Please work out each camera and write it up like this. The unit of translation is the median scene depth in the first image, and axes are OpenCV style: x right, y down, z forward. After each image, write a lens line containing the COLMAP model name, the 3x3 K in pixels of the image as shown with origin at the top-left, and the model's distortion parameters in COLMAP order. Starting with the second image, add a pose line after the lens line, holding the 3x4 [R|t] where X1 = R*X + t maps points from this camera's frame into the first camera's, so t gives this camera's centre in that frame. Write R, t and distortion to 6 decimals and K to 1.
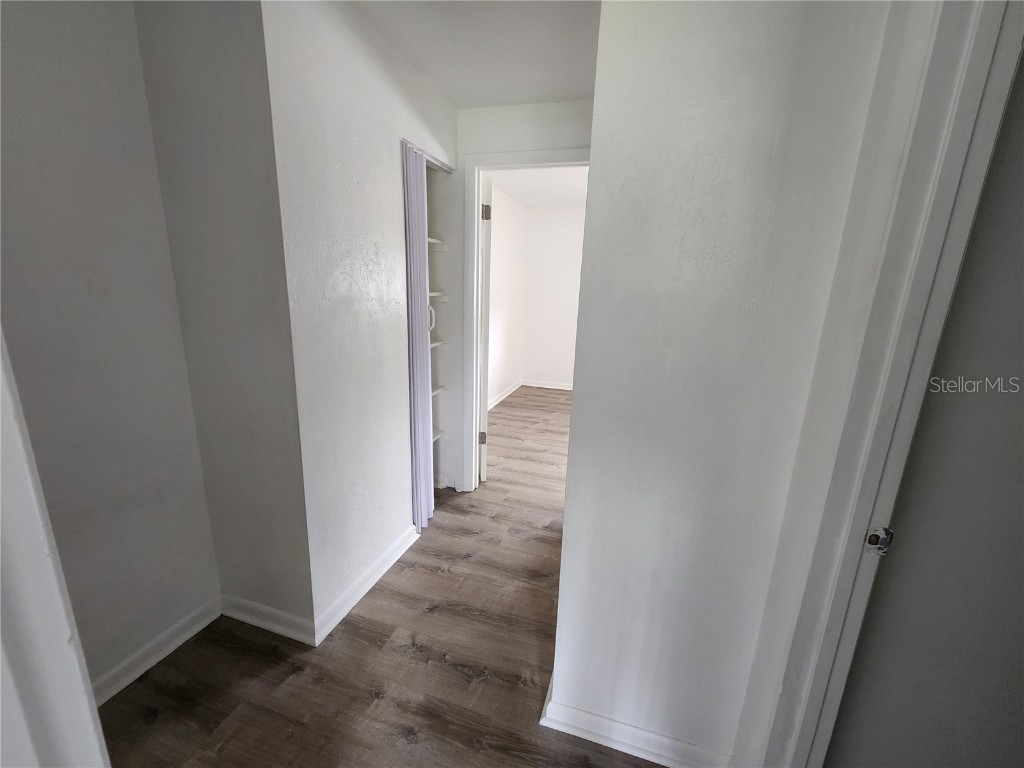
lens RADIAL K [[423.2, 0, 511.7], [0, 423.2, 386.1], [0, 0, 1]] dist [0.001799, 0.000041]
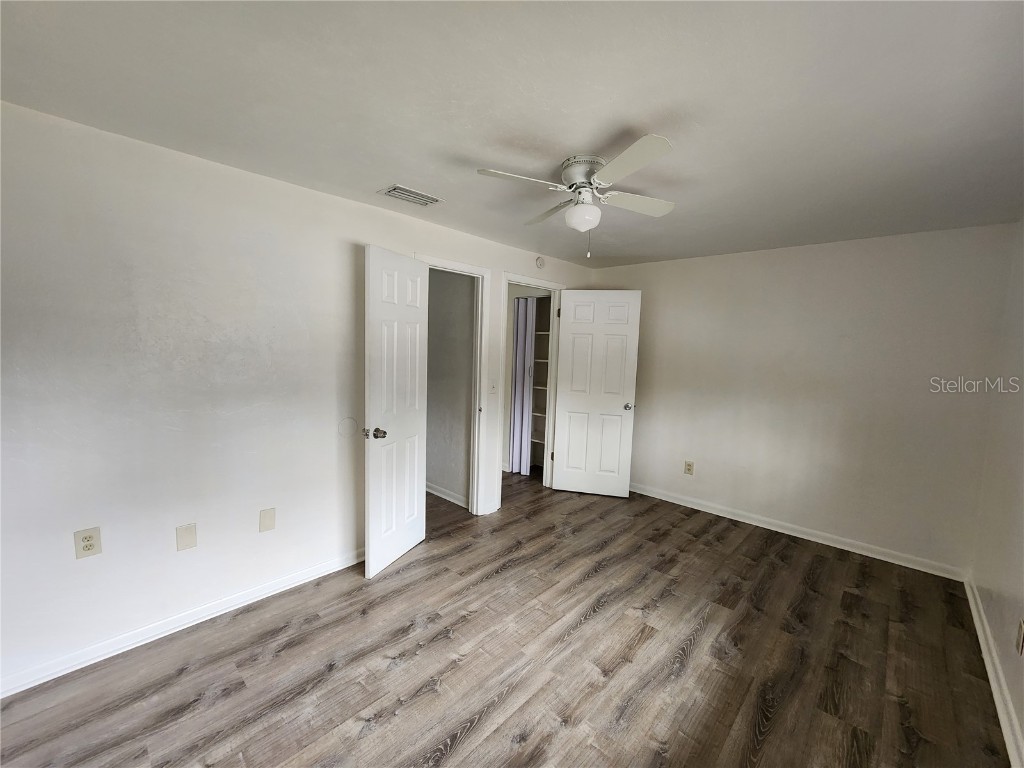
lens RADIAL K [[423.2, 0, 514.6], [0, 423.2, 384.5], [0, 0, 1]] dist [0.001799, 0.000041]
pose [[-0.417471, 0.034767, -0.908025, 0.909235], [-0.265609, 0.950958, 0.158527, -0.216216], [0.869005, 0.307360, -0.387763, 0.949583]]
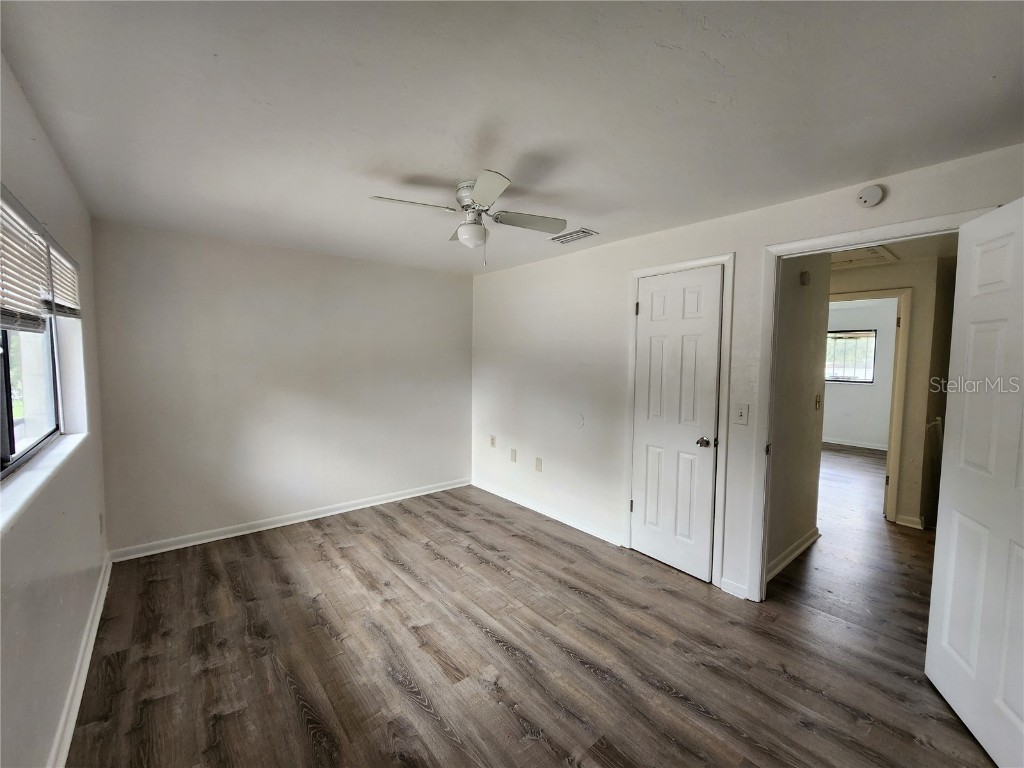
lens RADIAL K [[423.2, 0, 510.8], [0, 423.2, 384.4], [0, 0, 1]] dist [0.001799, 0.000041]
pose [[-0.842235, -0.081556, 0.532905, 0.115045], [0.088569, 0.954128, 0.286000, -0.307729], [-0.531785, 0.288078, -0.796377, 1.222328]]
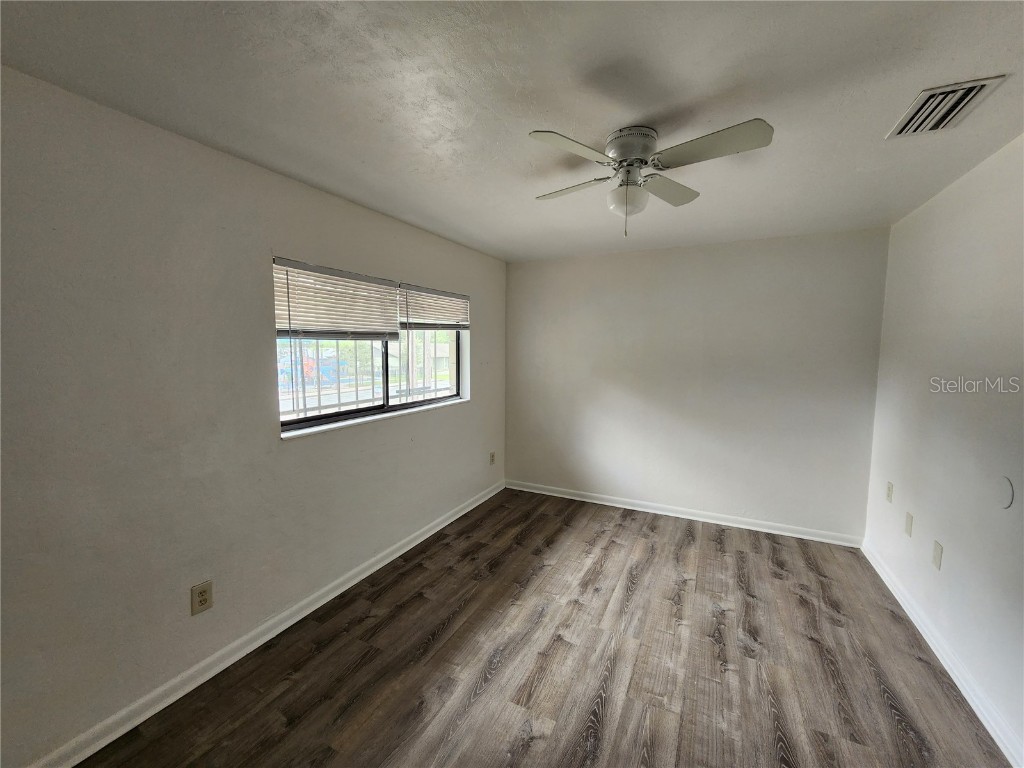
lens RADIAL K [[423.2, 0, 514.4], [0, 423.2, 383.4], [0, 0, 1]] dist [0.001799, 0.000041]
pose [[0.142557, -0.119939, 0.982493, 0.004789], [0.237416, 0.967796, 0.083696, -0.226153], [-0.960891, 0.221328, 0.166441, 0.853947]]
